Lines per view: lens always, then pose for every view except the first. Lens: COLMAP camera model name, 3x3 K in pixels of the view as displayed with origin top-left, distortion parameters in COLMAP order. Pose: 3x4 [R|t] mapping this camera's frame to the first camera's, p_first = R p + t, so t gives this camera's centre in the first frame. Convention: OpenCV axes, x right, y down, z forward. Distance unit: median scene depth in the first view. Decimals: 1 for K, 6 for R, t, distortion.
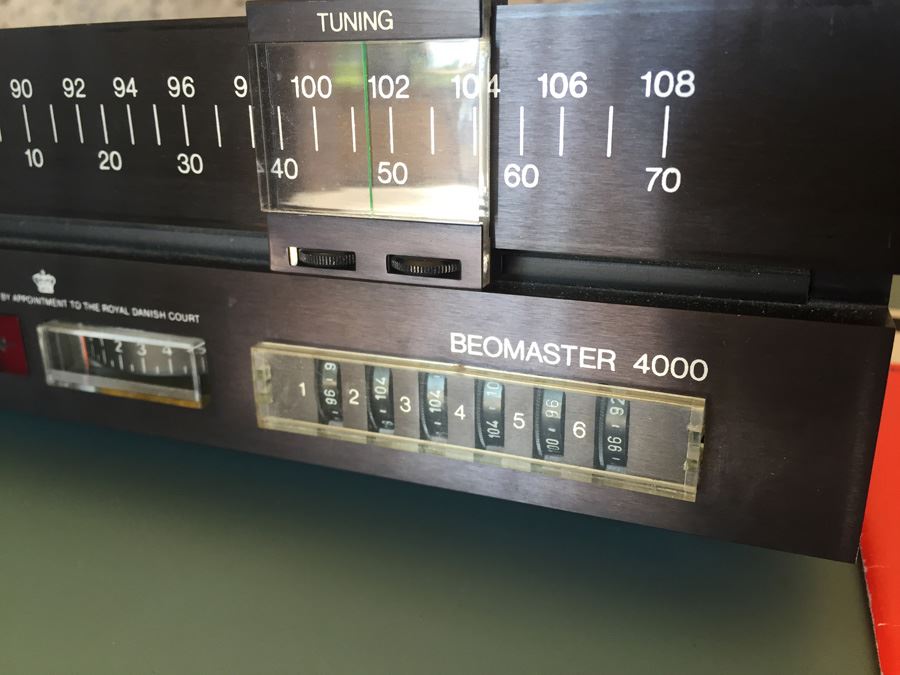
lens RADIAL K [[790.0, 0, 448.7], [0, 790.0, 333.4], [0, 0, 1]] dist [0.077314, -0.140131]
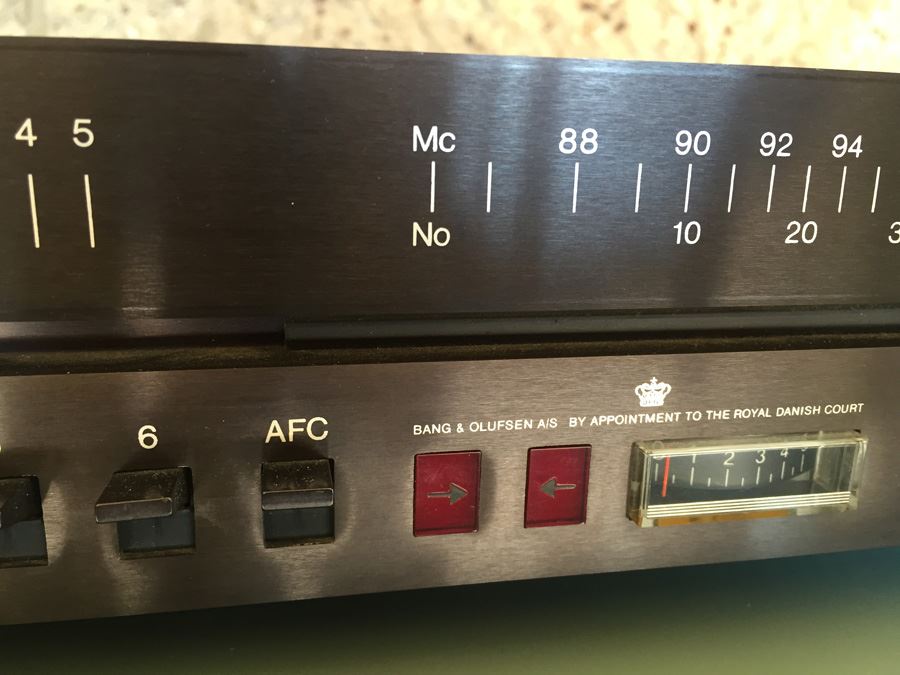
lens RADIAL K [[848.1, 0, 456.9], [0, 848.1, 378.8], [0, 0, 1]] dist [-0.015412, 0.000000]
pose [[0.845042, -0.126035, 0.519634, -1.197101], [0.137858, 0.990323, 0.016010, -0.128756], [-0.516624, 0.058106, 0.854239, 0.441308]]
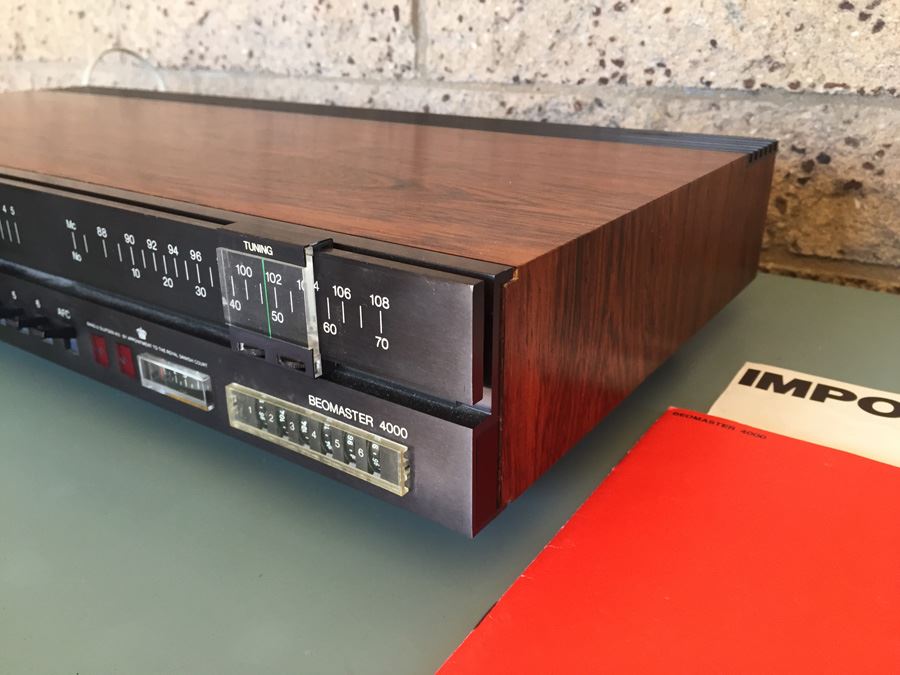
lens RADIAL K [[790.0, 0, 442.8], [0, 790.0, 353.7], [0, 0, 1]] dist [0.077314, -0.140131]
pose [[0.969125, 0.105639, -0.222793, 0.675531], [-0.084839, 0.991265, 0.100976, -0.295332], [0.231514, -0.078957, 0.969622, -0.740697]]
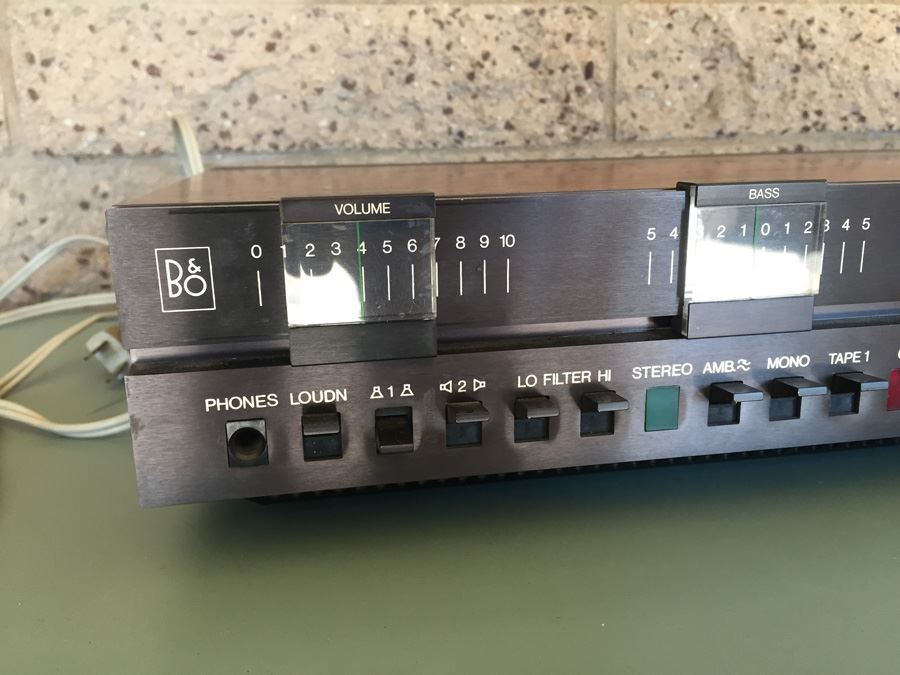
lens RADIAL K [[790.0, 0, 434.1], [0, 790.0, 340.1], [0, 0, 1]] dist [0.077314, -0.140131]
pose [[0.851060, -0.126079, 0.509707, -3.945238], [0.171723, 0.984194, -0.043279, -0.330416], [-0.496194, 0.124362, 0.859259, 0.868614]]
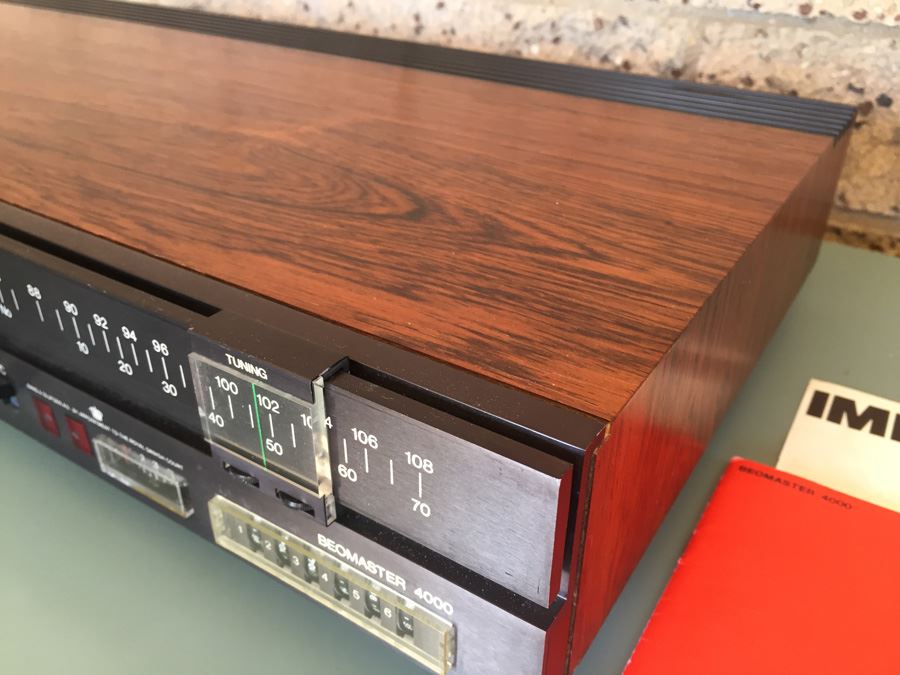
lens RADIAL K [[790.0, 0, 443.3], [0, 790.0, 351.3], [0, 0, 1]] dist [0.077314, -0.140131]
pose [[0.976750, 0.128667, -0.171478, 0.408908], [-0.082390, 0.963734, 0.253829, -0.671714], [0.197919, -0.233799, 0.951927, -0.296009]]
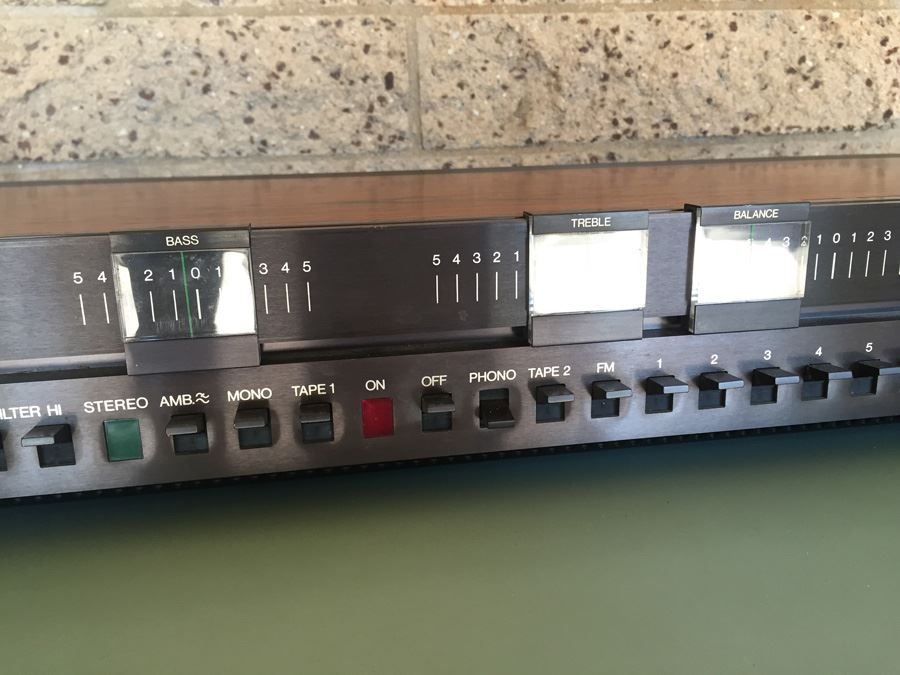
lens RADIAL K [[790.0, 0, 442.5], [0, 790.0, 337.5], [0, 0, 1]] dist [0.077314, -0.140131]
pose [[0.852594, -0.134625, 0.504936, -3.014620], [0.172938, 0.984490, -0.029526, -0.232400], [-0.493129, 0.112496, 0.862652, 0.200465]]
